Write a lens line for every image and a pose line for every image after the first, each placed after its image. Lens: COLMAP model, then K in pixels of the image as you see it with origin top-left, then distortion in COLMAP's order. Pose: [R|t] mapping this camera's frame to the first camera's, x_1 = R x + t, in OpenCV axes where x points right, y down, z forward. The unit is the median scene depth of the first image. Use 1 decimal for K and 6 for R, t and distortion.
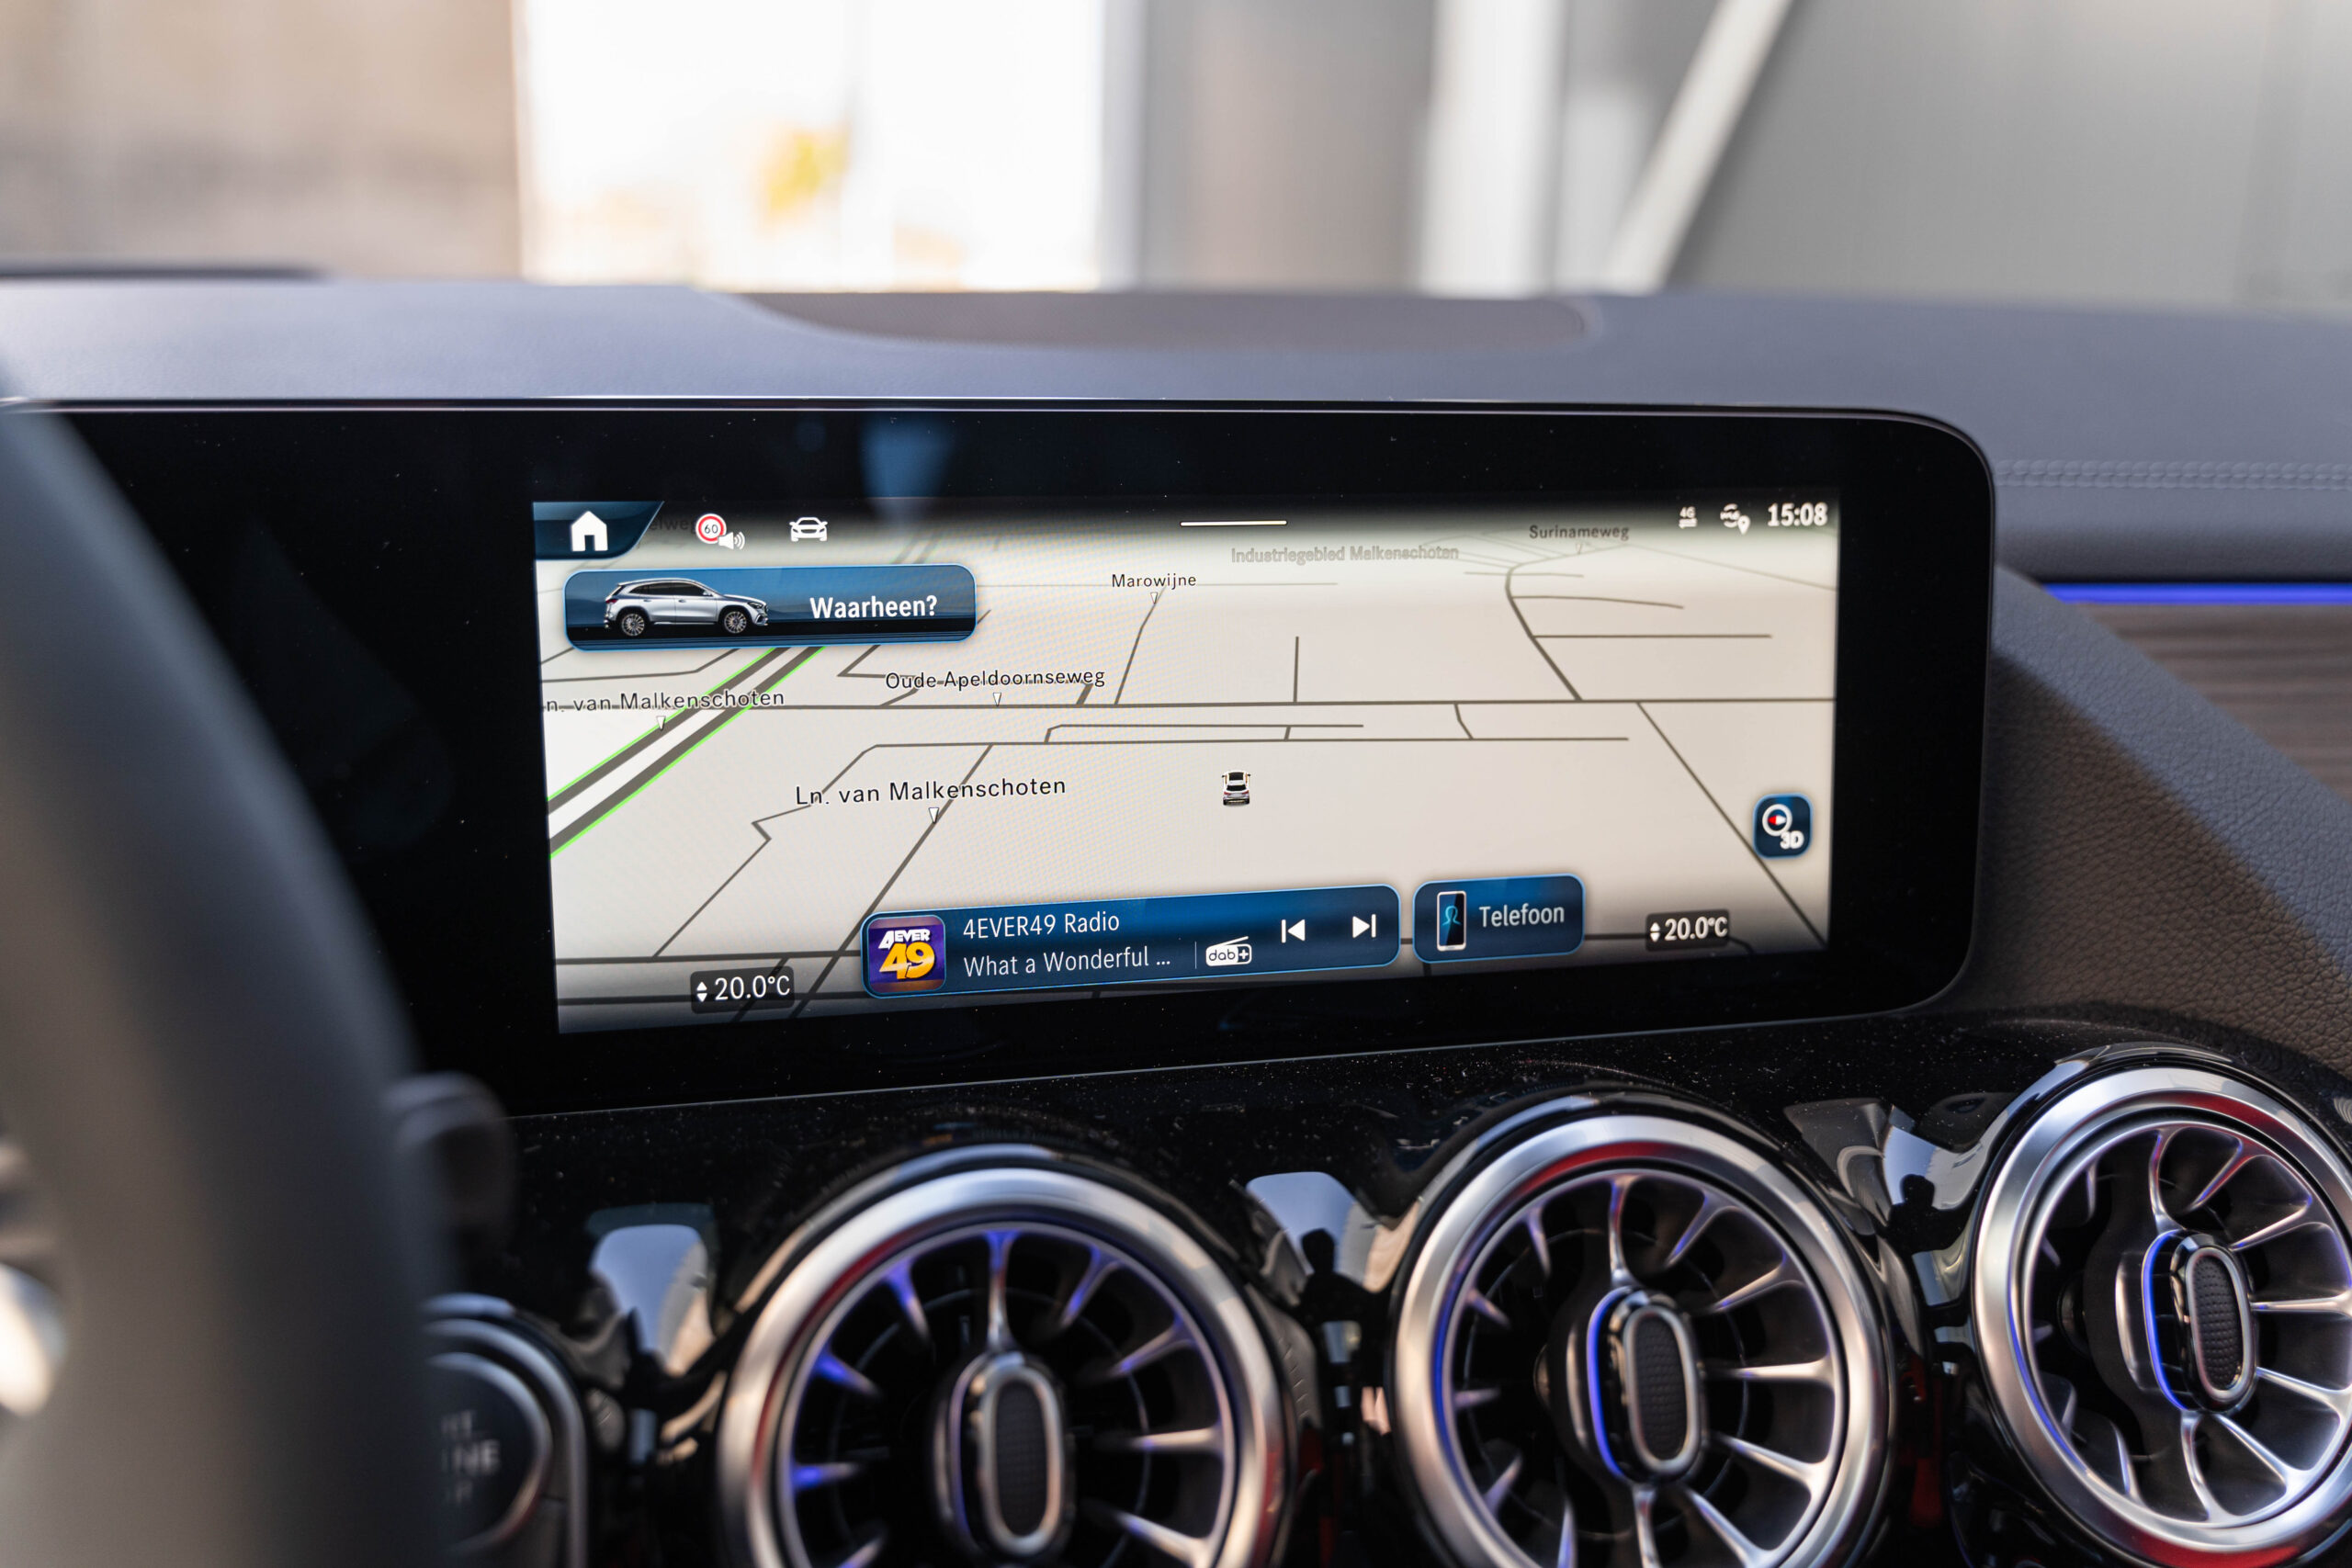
lens RADIAL K [[2155.1, 0, 1149.9], [0, 2155.1, 800.7], [0, 0, 1]] dist [-0.006124, 0.000000]
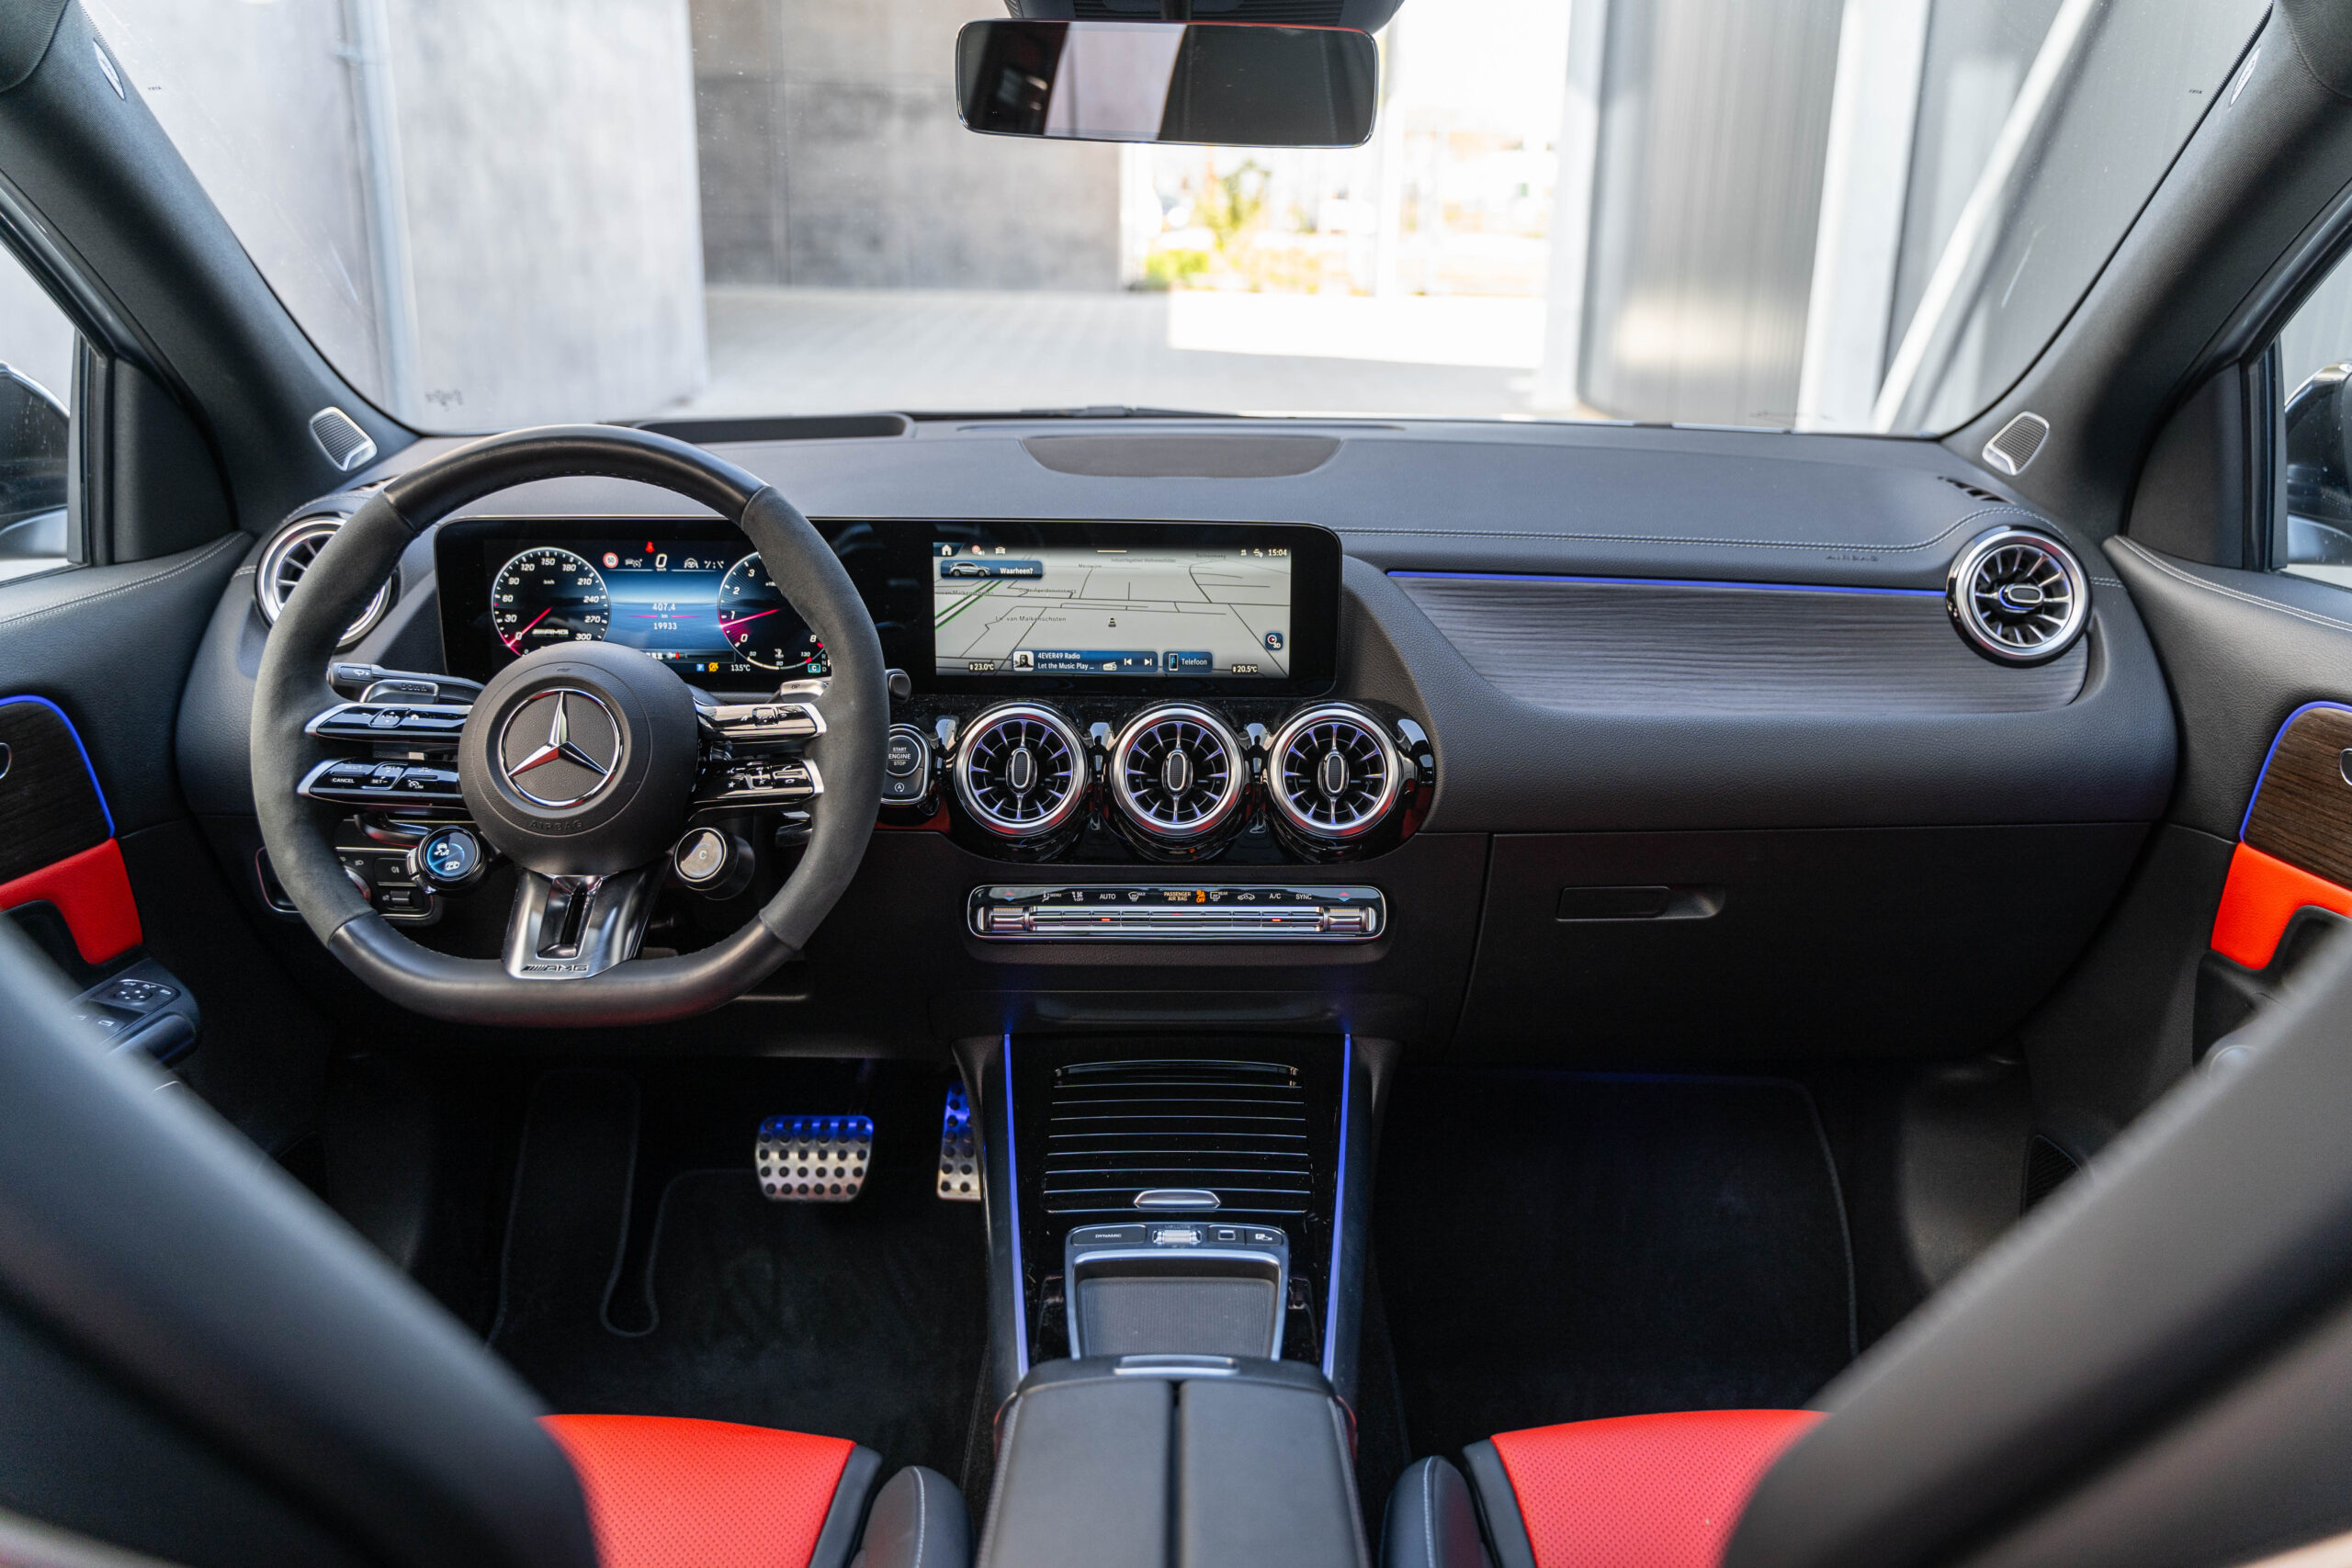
lens RADIAL K [[1968.5, 0, 1213.0], [0, 1968.5, 779.6], [0, 0, 1]] dist [-0.005686, 0.017883]
pose [[0.969828, 0.072832, -0.232657, 1.093551], [-0.049181, 0.993161, 0.105892, -0.112159], [0.238779, -0.091255, 0.966777, -2.434414]]
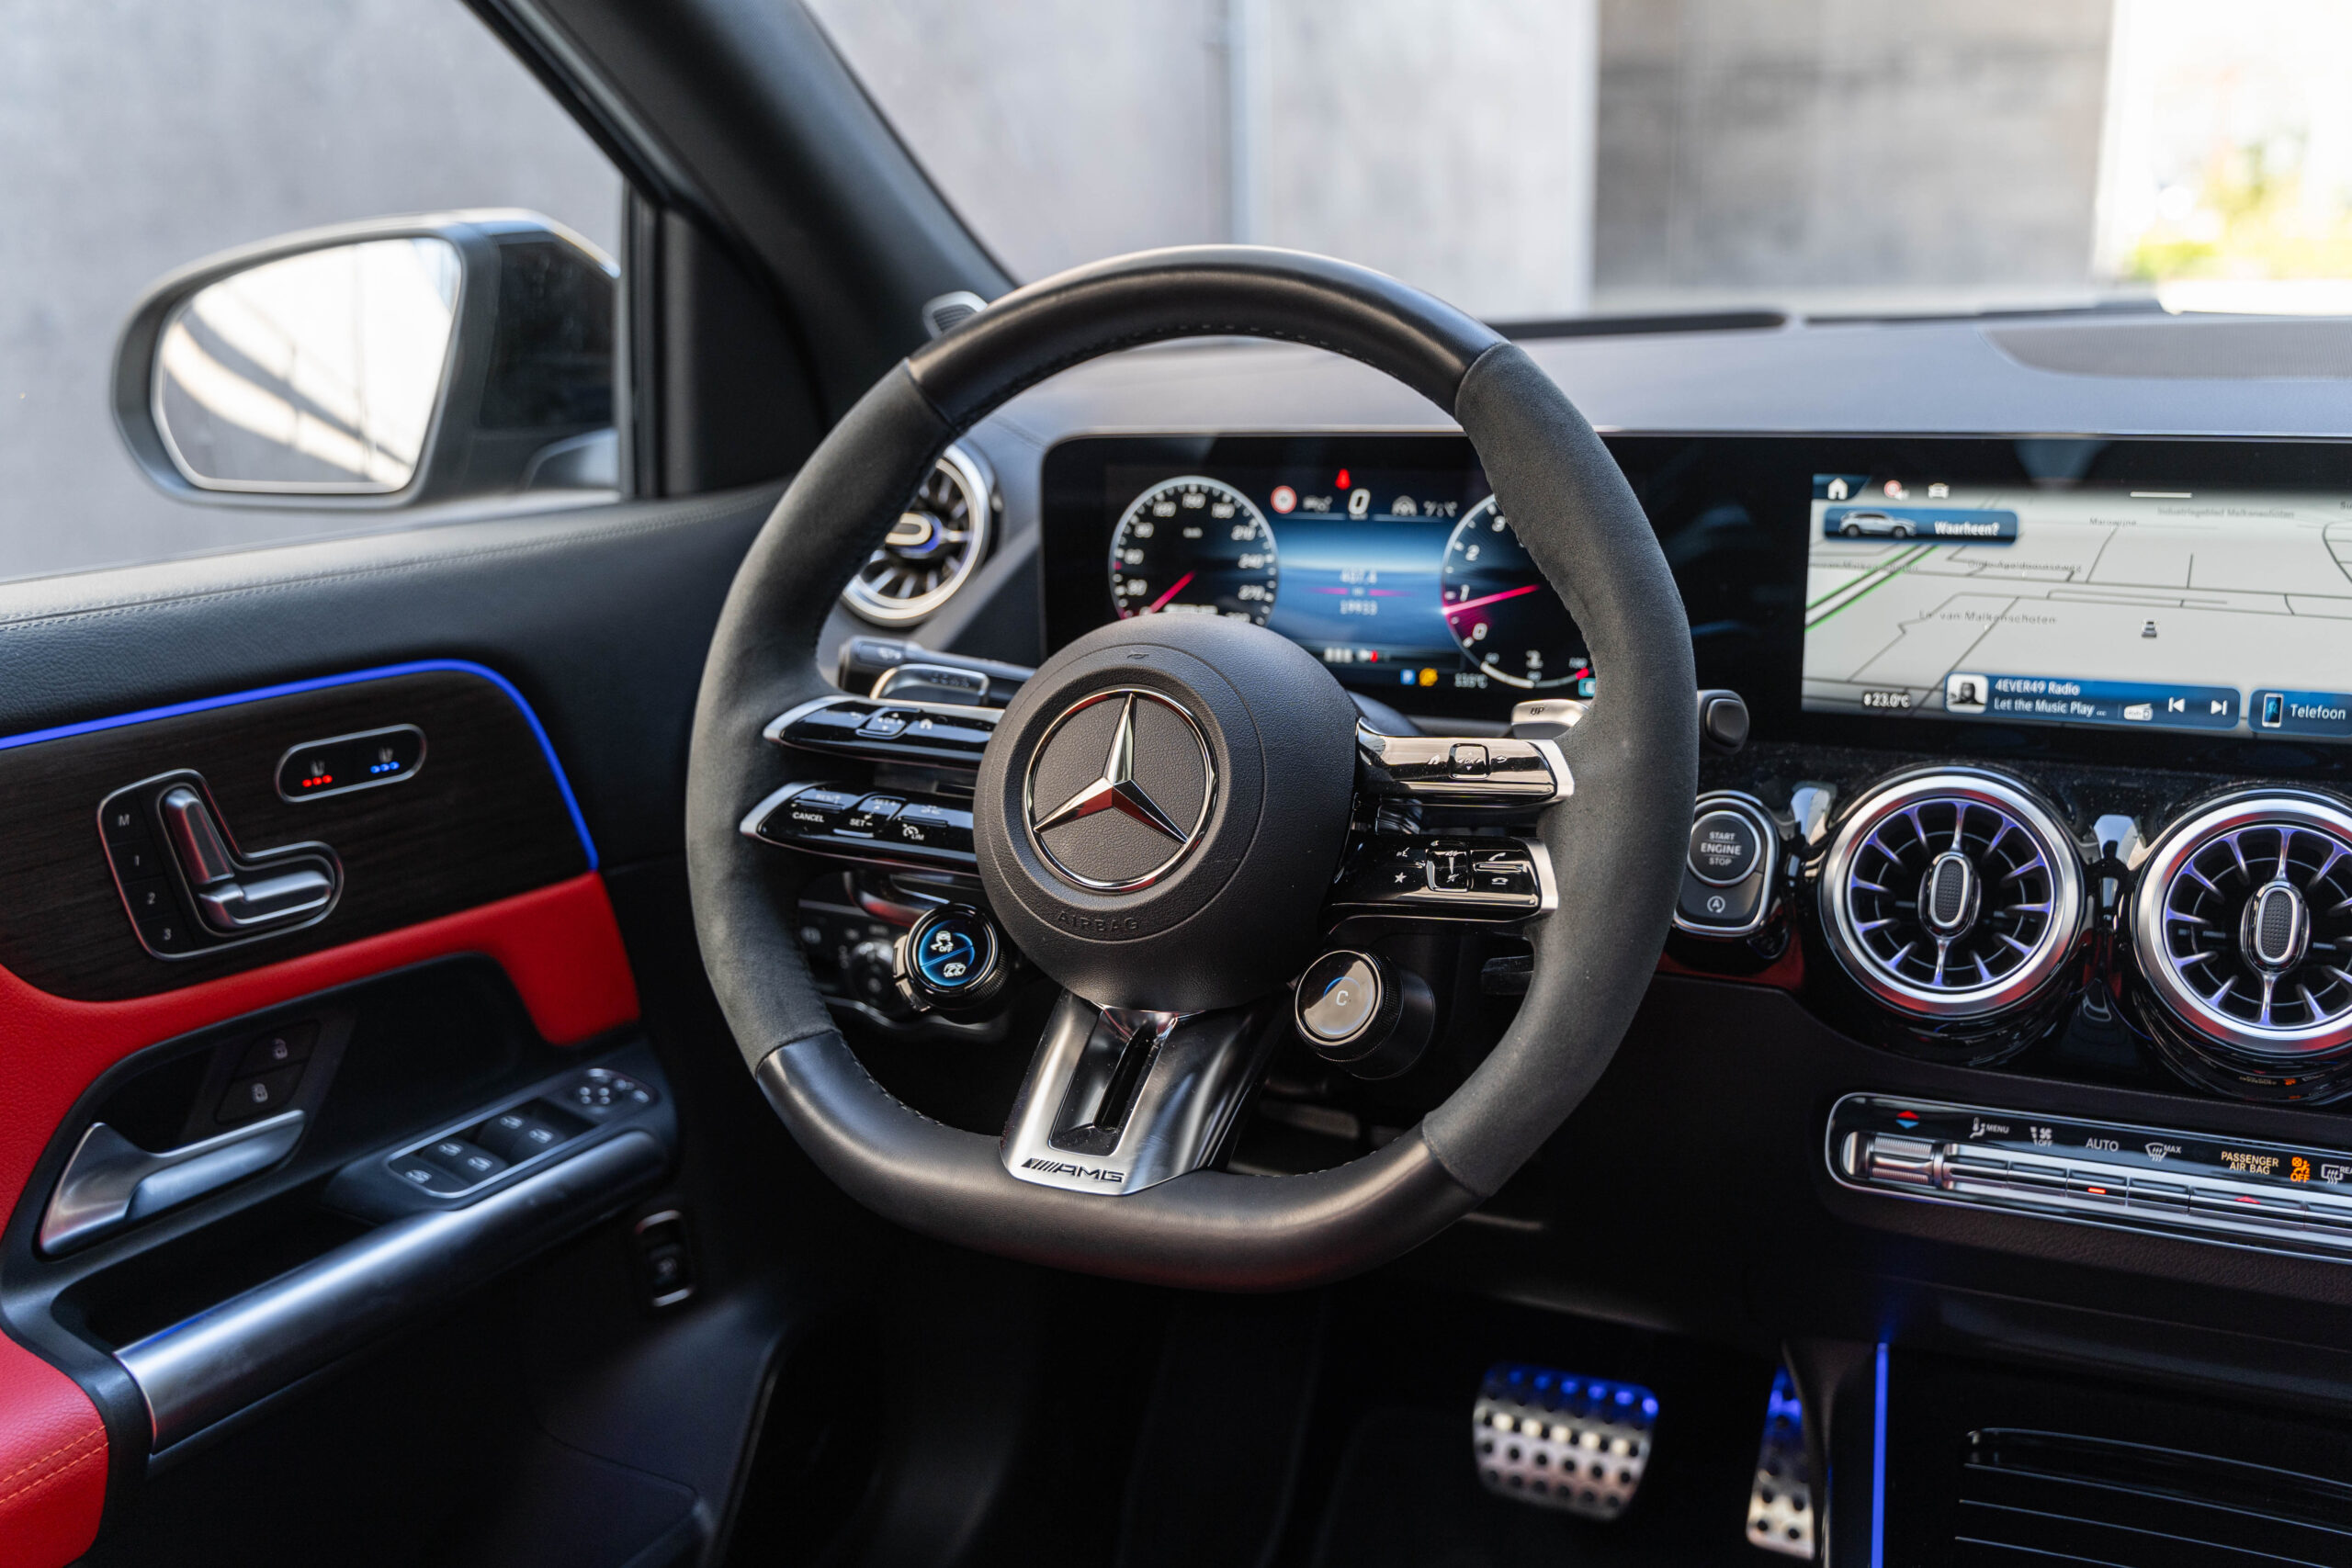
lens RADIAL K [[2155.1, 0, 1158.9], [0, 2155.1, 775.6], [0, 0, 1]] dist [-0.006124, 0.000000]
pose [[0.771419, 0.127156, -0.623494, 0.628727], [-0.081526, 0.991506, 0.101340, 0.001506], [0.631084, -0.027345, 0.775233, -1.185907]]
